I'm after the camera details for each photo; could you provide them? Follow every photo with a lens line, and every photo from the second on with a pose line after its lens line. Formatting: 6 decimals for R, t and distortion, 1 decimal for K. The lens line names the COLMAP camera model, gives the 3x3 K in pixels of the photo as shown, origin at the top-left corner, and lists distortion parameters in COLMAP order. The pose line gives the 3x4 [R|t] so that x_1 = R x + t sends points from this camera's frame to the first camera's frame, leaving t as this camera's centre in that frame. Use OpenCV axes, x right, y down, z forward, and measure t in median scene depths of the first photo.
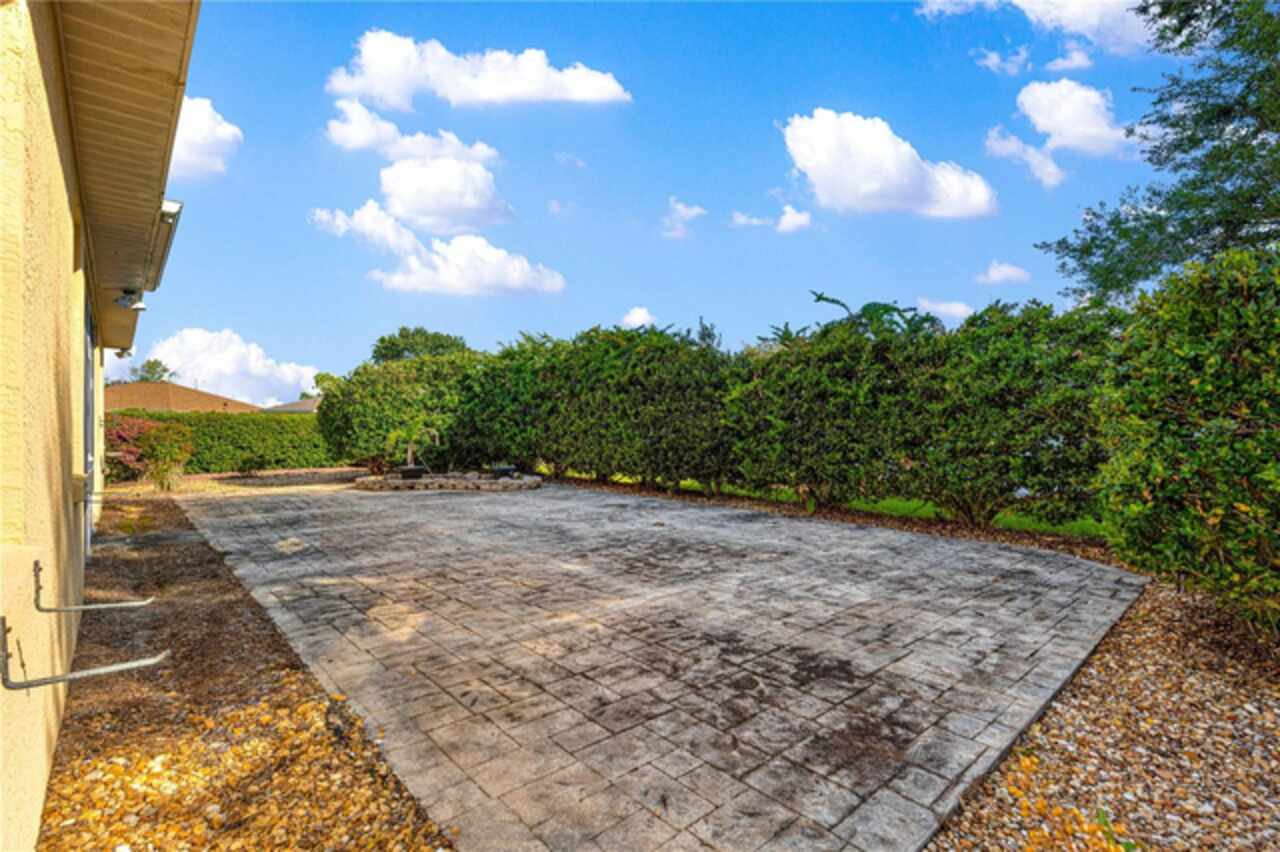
lens RADIAL K [[581.5, 0, 646.3], [0, 581.5, 431.4], [0, 0, 1]] dist [0.001846, -0.000148]
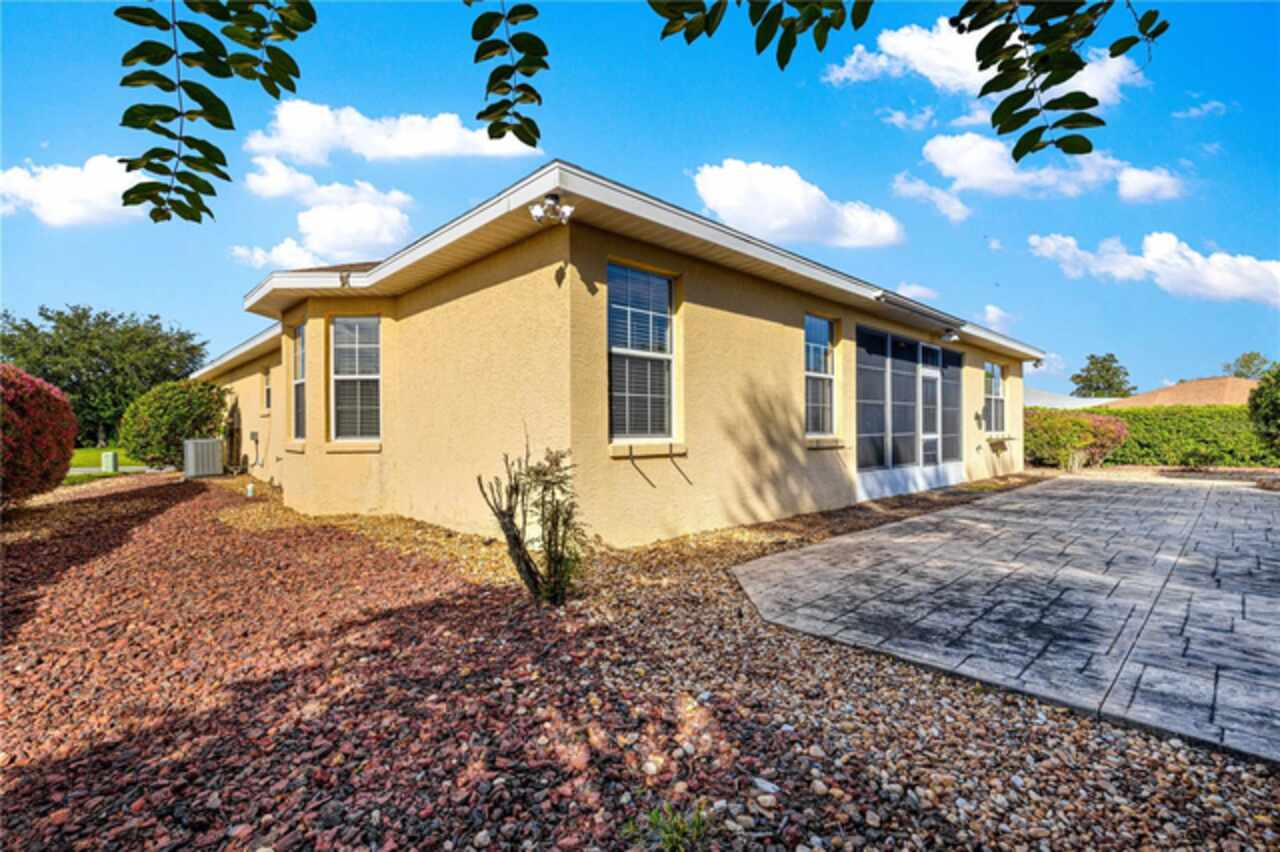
lens RADIAL K [[581.5, 0, 646.3], [0, 581.5, 431.4], [0, 0, 1]] dist [0.001846, -0.000148]
pose [[0.047066, -0.005641, -0.998876, 1.388883], [0.006354, 0.999966, -0.005348, 0.072073], [0.998872, -0.006095, 0.047100, 0.289959]]
